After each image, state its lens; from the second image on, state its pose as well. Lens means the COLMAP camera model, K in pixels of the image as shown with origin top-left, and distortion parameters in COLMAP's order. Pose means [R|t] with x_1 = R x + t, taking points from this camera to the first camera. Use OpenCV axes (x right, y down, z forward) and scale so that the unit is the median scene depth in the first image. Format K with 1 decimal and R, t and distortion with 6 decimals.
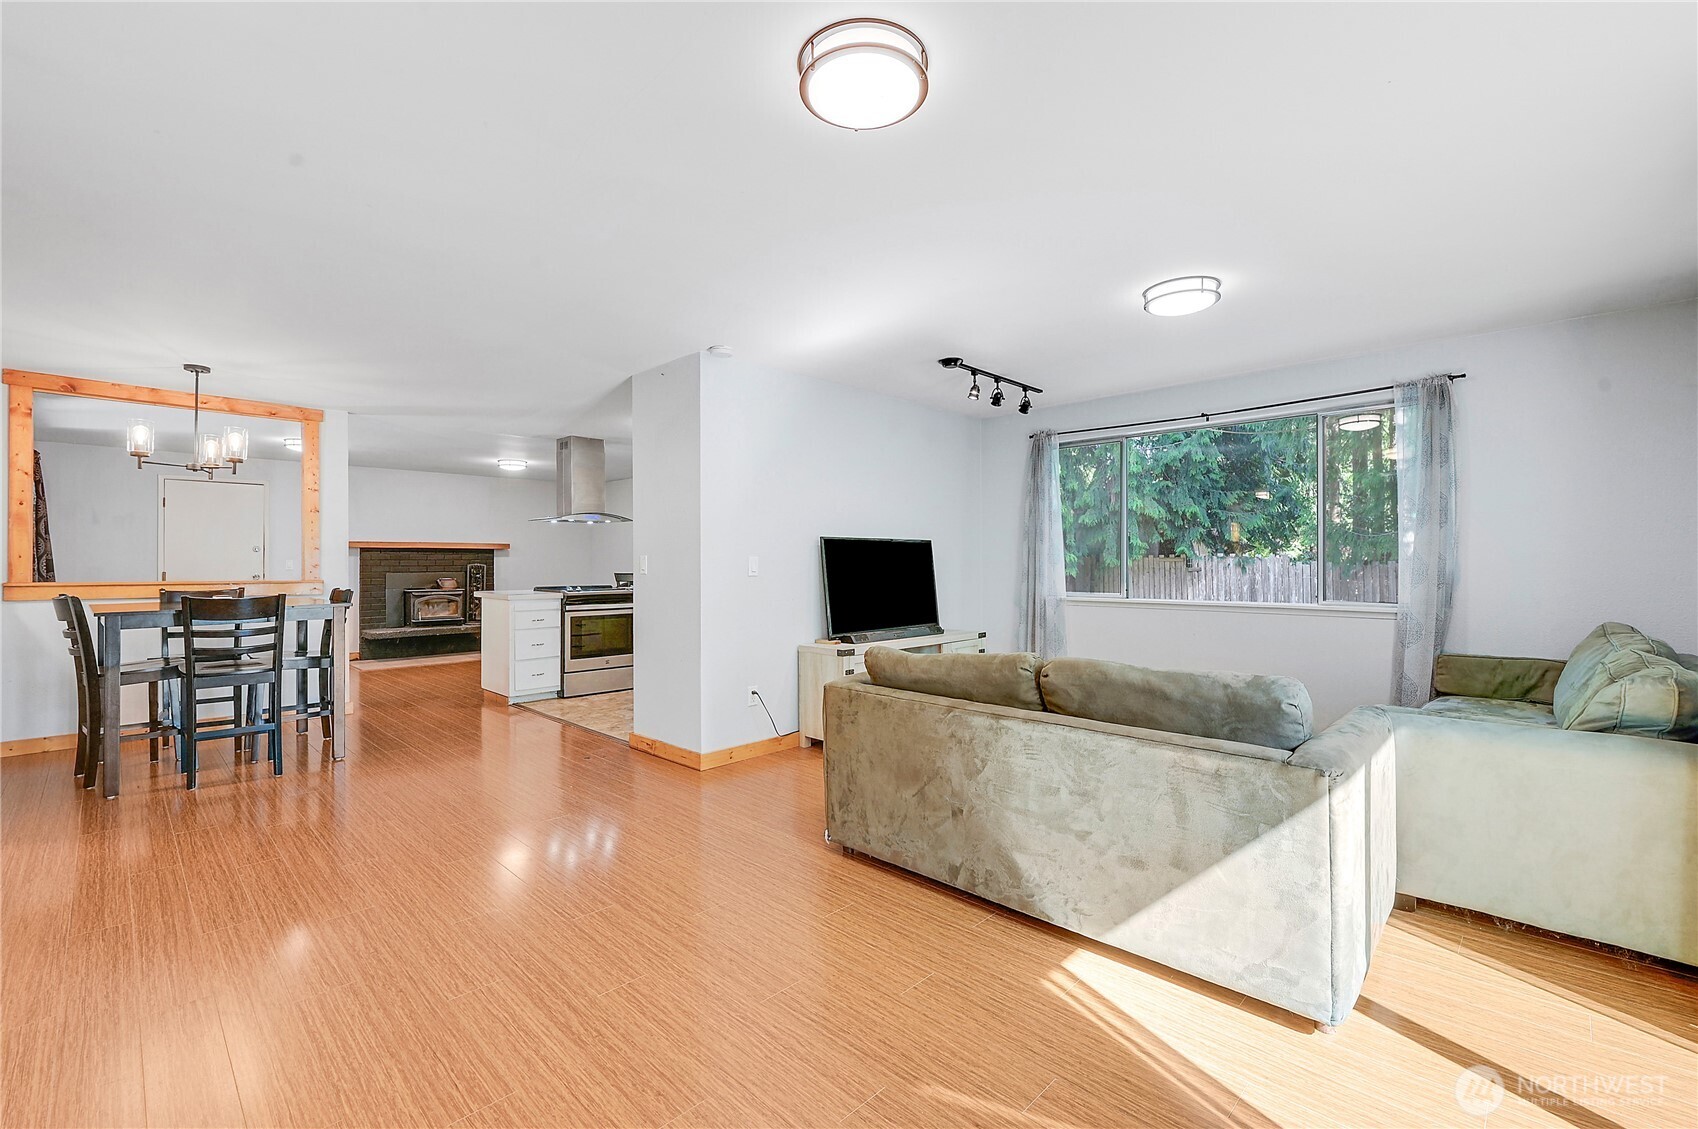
lens RADIAL K [[732.2, 0, 848.9], [0, 732.2, 561.1], [0, 0, 1]] dist [0.002918, 0.000183]
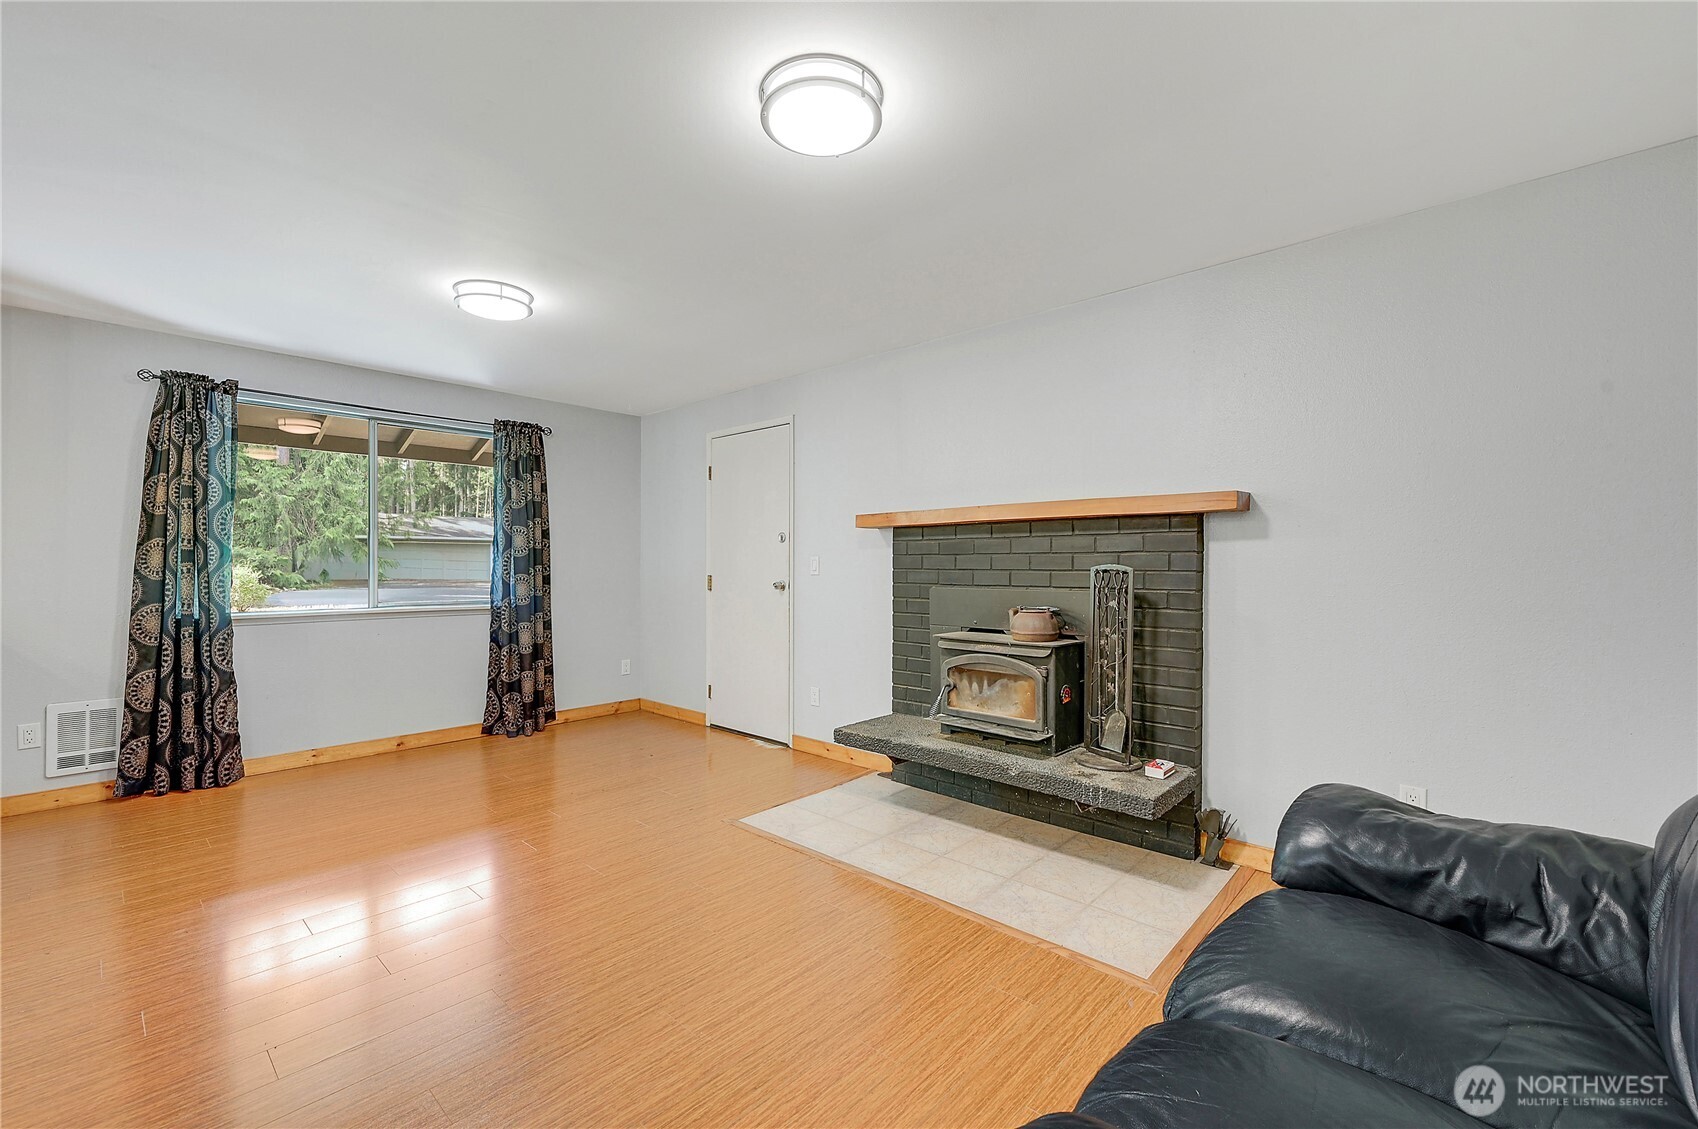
lens RADIAL K [[715.0, 0, 846.9], [0, 715.0, 564.1], [0, 0, 1]] dist [-0.000079, -0.000007]
pose [[0.023743, 0.003020, -0.999714, -0.292395], [0.003305, 0.999990, 0.003099, 0.003066], [0.999713, -0.003377, 0.023733, 1.226998]]
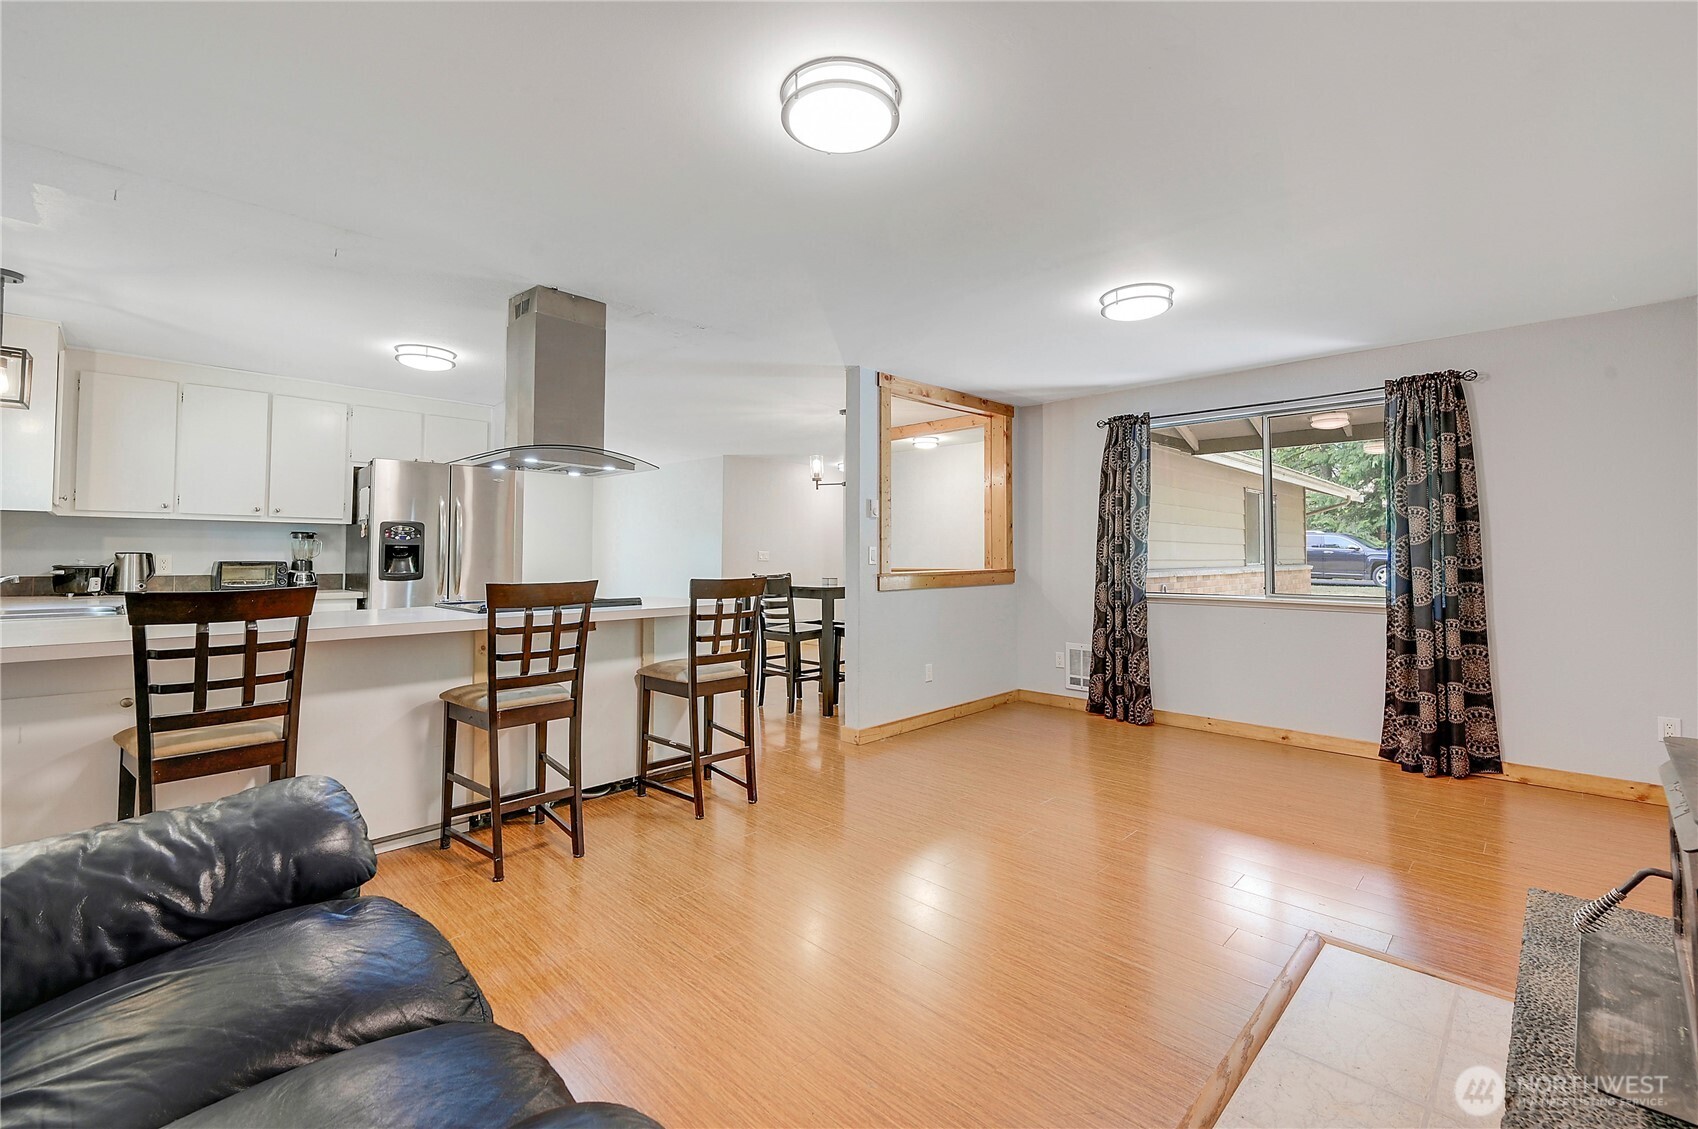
lens RADIAL K [[715.0, 0, 856.5], [0, 715.0, 543.5], [0, 0, 1]] dist [-0.000079, -0.000007]
pose [[-0.999968, 0.001218, 0.007854, -0.573538], [0.001055, 0.999786, -0.020683, 0.006585], [-0.007877, -0.020674, -0.999755, 1.480643]]
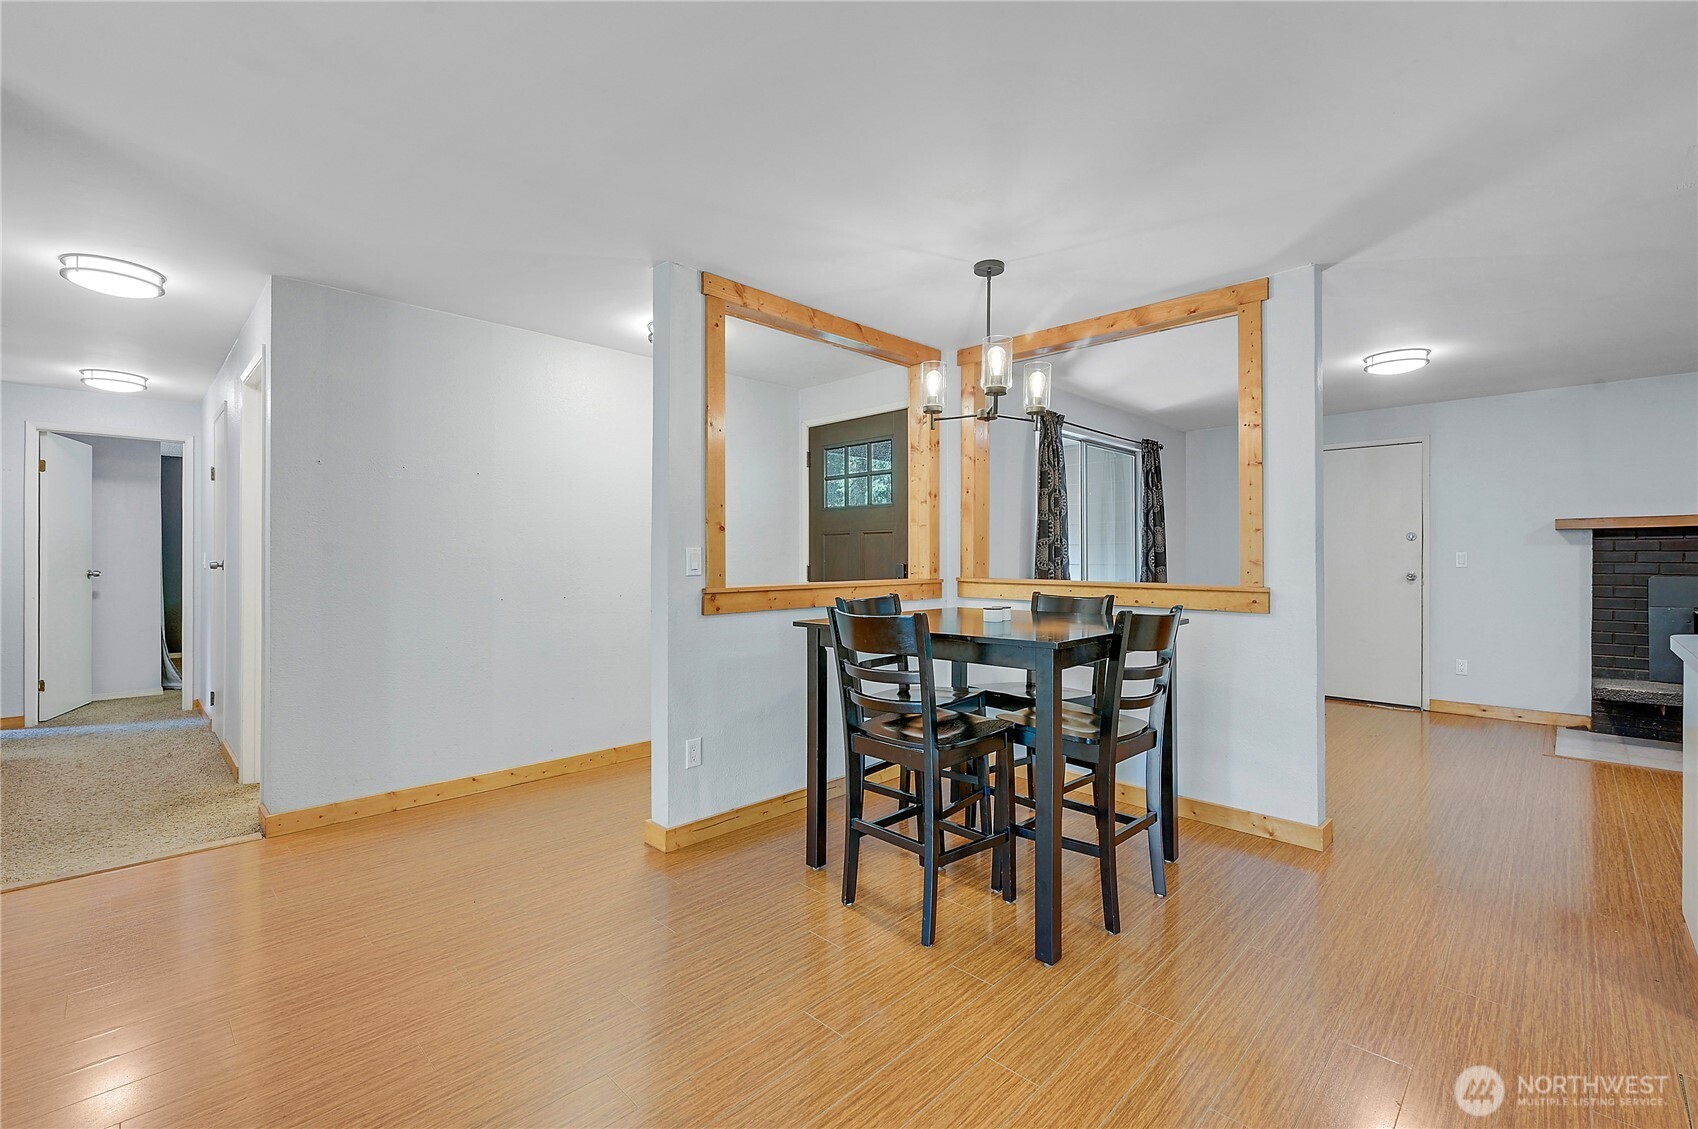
lens RADIAL K [[732.2, 0, 847.3], [0, 732.2, 556.5], [0, 0, 1]] dist [0.002918, 0.000183]
pose [[0.002932, -0.000985, -0.999995, -0.136012], [0.001889, 0.999998, -0.000979, 0.002219], [0.999994, -0.001886, 0.002934, 0.548741]]
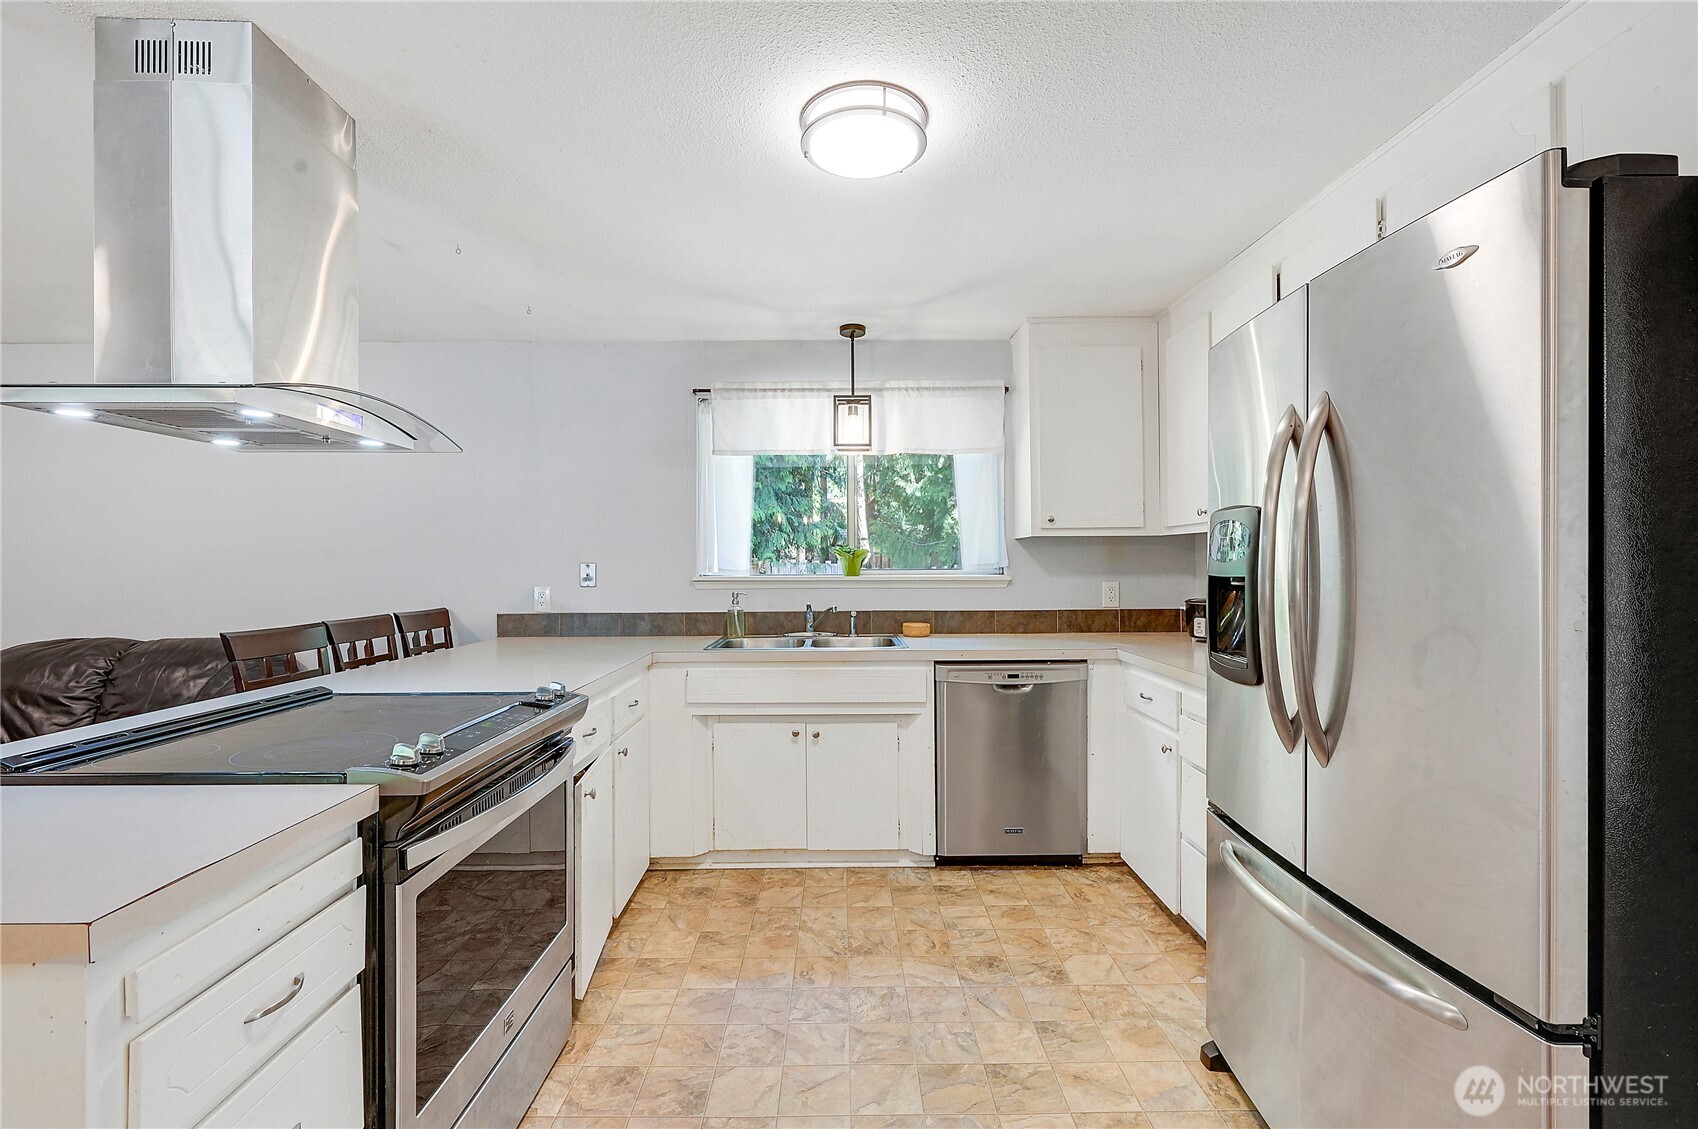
lens RADIAL K [[732.2, 0, 845.6], [0, 732.2, 562.3], [0, 0, 1]] dist [0.002918, 0.000183]
pose [[0.707297, 0.000580, 0.706916, -0.394607], [0.002023, 0.999994, -0.002845, -0.011444], [-0.706914, 0.003442, 0.707291, 0.703096]]
